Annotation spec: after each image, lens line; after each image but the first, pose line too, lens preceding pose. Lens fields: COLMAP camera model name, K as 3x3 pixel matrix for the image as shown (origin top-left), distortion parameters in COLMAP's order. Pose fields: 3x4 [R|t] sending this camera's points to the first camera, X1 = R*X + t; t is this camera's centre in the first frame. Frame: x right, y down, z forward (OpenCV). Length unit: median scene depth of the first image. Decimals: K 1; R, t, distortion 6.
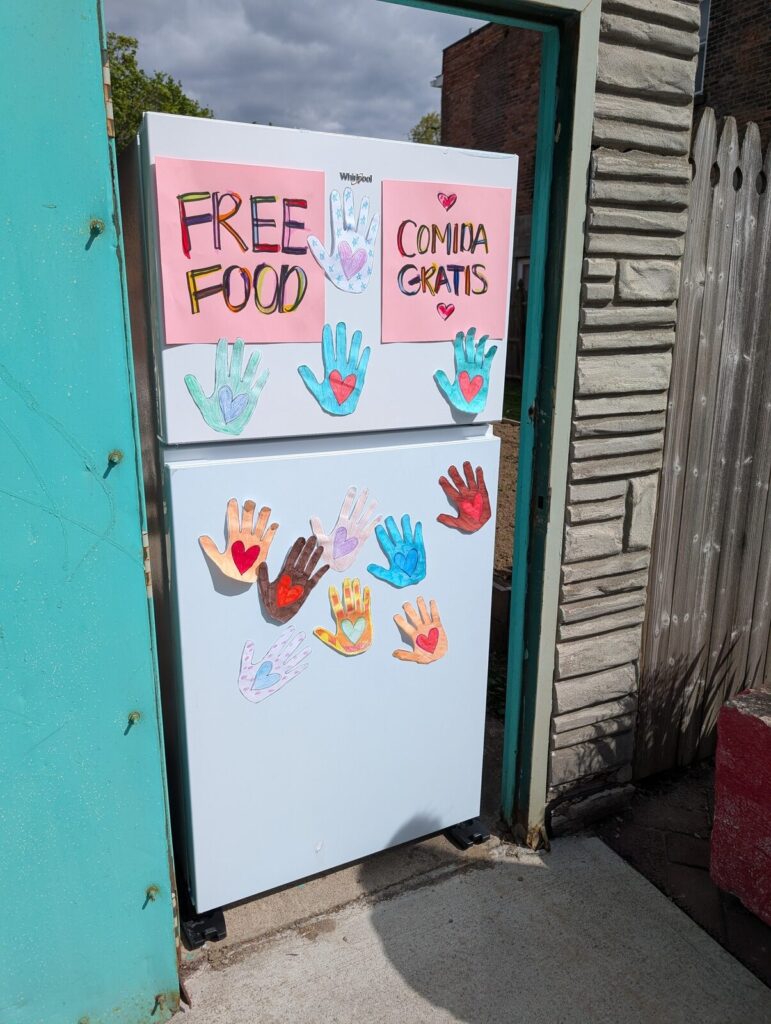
lens RADIAL K [[743.6, 0, 383.6], [0, 743.6, 508.7], [0, 0, 1]] dist [-0.000259, 0.002271]
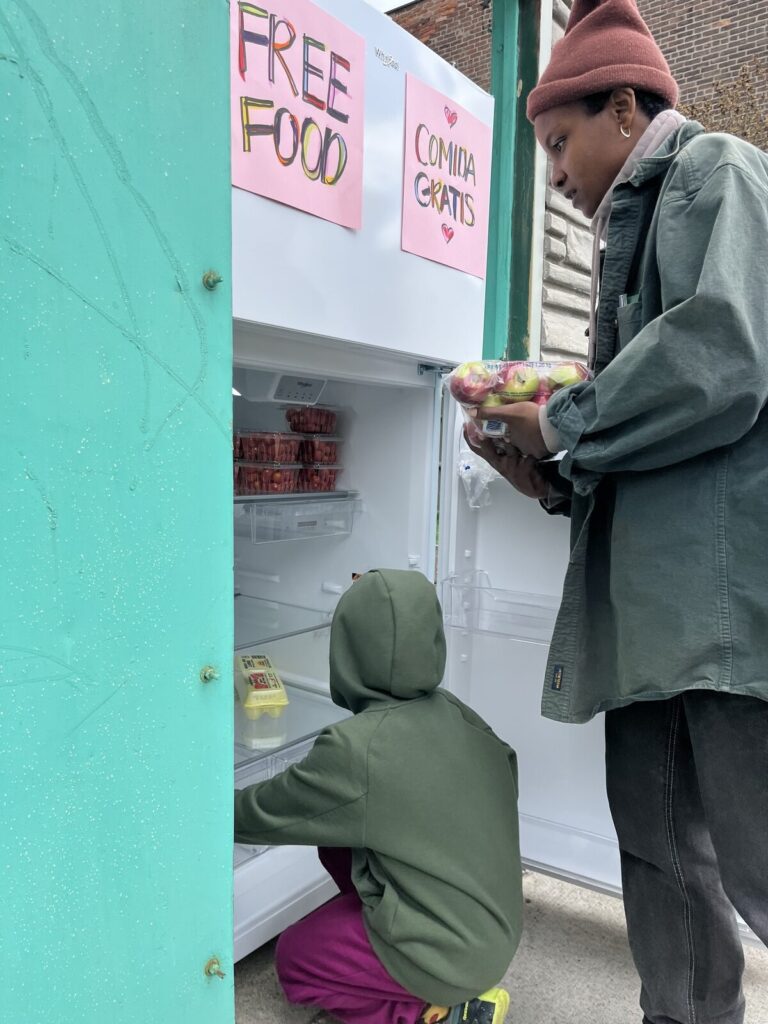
lens RADIAL K [[777.6, 0, 385.5], [0, 777.6, 513.8], [0, 0, 1]] dist [0.024824, -0.020300]
pose [[0.898447, -0.021194, 0.438569, -0.473013], [0.098288, 0.983195, -0.153840, 0.248244], [-0.427939, 0.181324, 0.885432, 0.259933]]
